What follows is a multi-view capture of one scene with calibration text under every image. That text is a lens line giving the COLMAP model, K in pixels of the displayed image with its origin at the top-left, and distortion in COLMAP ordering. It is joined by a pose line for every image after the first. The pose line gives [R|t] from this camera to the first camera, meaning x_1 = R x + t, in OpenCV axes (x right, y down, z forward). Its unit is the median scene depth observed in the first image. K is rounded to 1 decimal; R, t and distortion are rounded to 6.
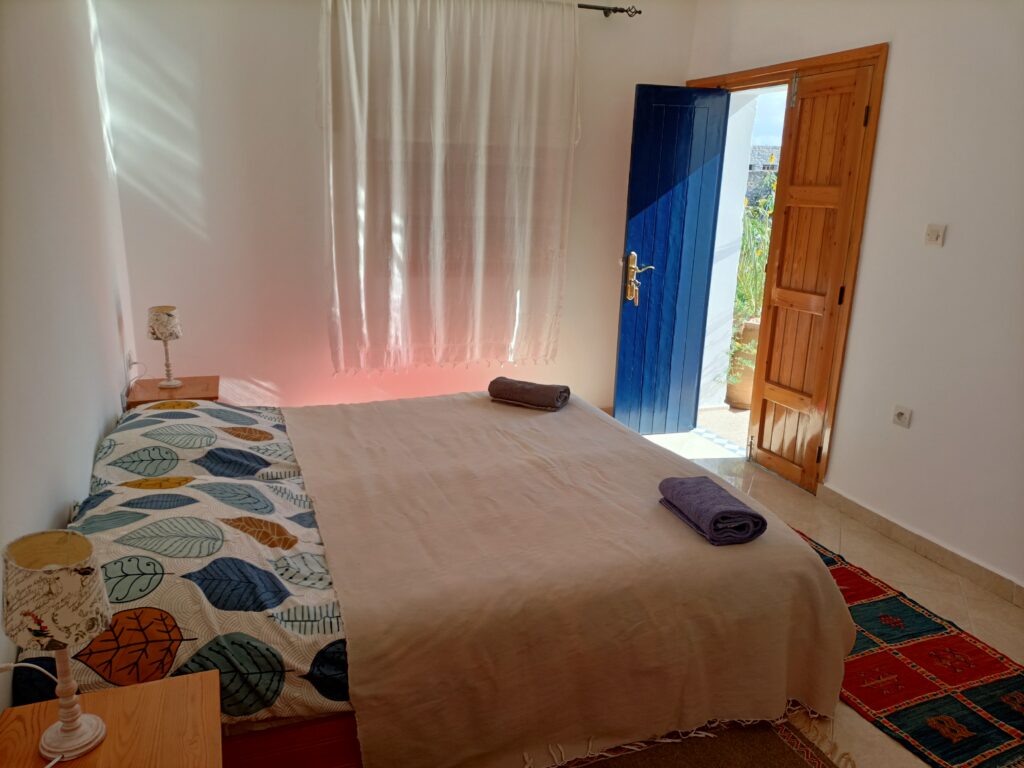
lens RADIAL K [[760.1, 0, 508.2], [0, 760.1, 382.2], [0, 0, 1]] dist [0.034619, -0.001371]
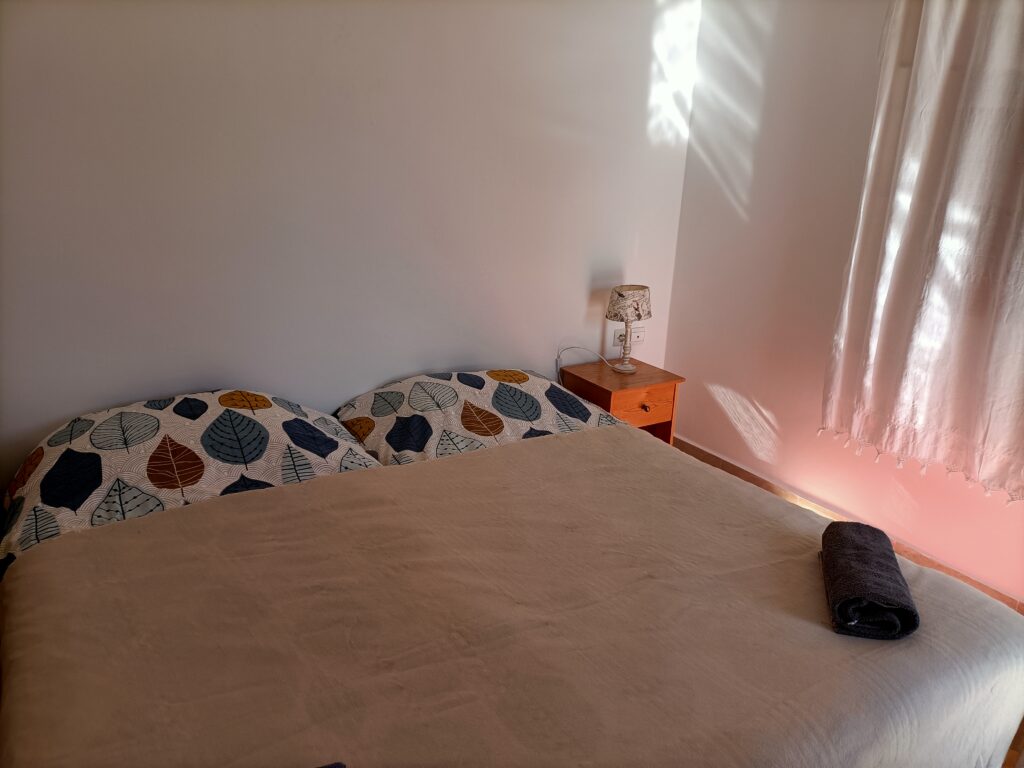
lens RADIAL K [[760.1, 0, 508.1], [0, 760.1, 383.4], [0, 0, 1]] dist [0.034619, -0.001371]
pose [[0.208695, 0.277222, -0.937867, 0.375258], [-0.267295, 0.938638, 0.217971, -0.134372], [0.940744, 0.205198, 0.269989, 0.576832]]
